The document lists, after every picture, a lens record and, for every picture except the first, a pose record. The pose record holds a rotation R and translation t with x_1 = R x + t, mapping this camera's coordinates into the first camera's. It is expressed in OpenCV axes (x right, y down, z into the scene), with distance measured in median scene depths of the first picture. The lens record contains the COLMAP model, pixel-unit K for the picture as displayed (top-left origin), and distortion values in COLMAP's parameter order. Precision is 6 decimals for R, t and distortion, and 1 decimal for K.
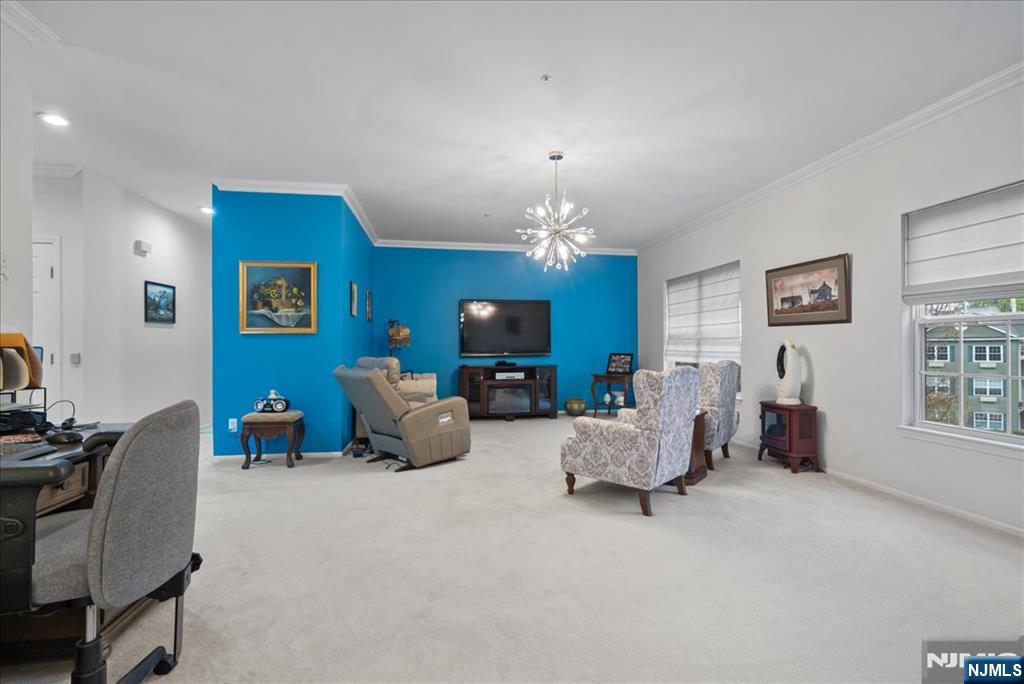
lens RADIAL K [[468.6, 0, 516.6], [0, 468.6, 347.1], [0, 0, 1]] dist [-0.006492, 0.004884]
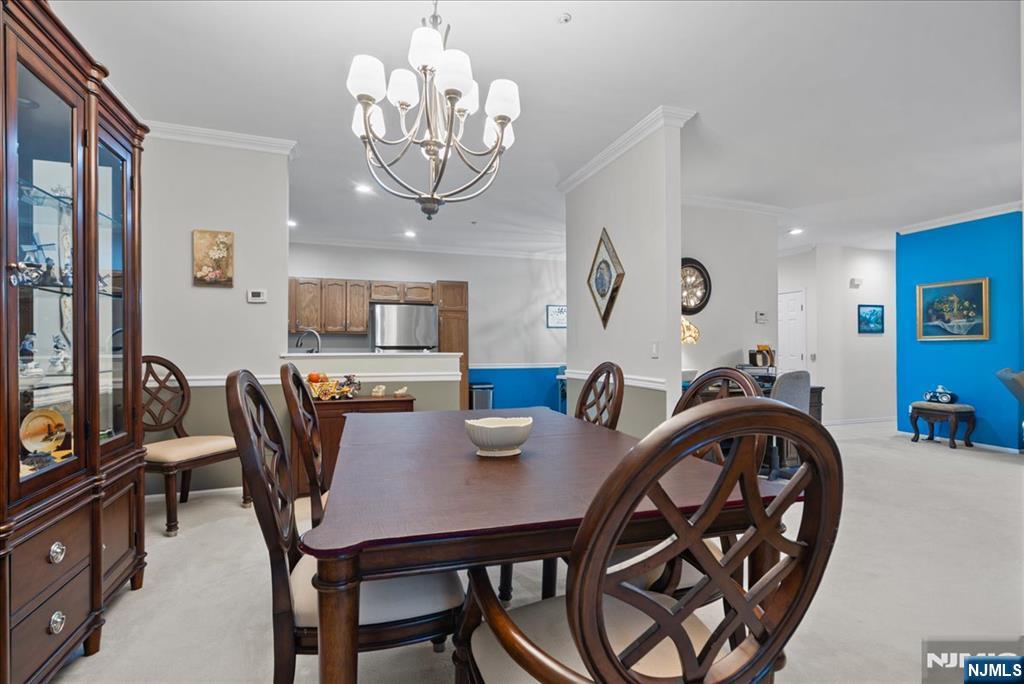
lens RADIAL K [[468.6, 0, 510.4], [0, 468.6, 345.8], [0, 0, 1]] dist [-0.006492, 0.004884]
pose [[0.172954, -0.006561, -0.984908, 0.432736], [-0.005381, 0.999957, -0.007606, 0.000606], [0.984915, 0.006615, 0.172911, -0.299010]]
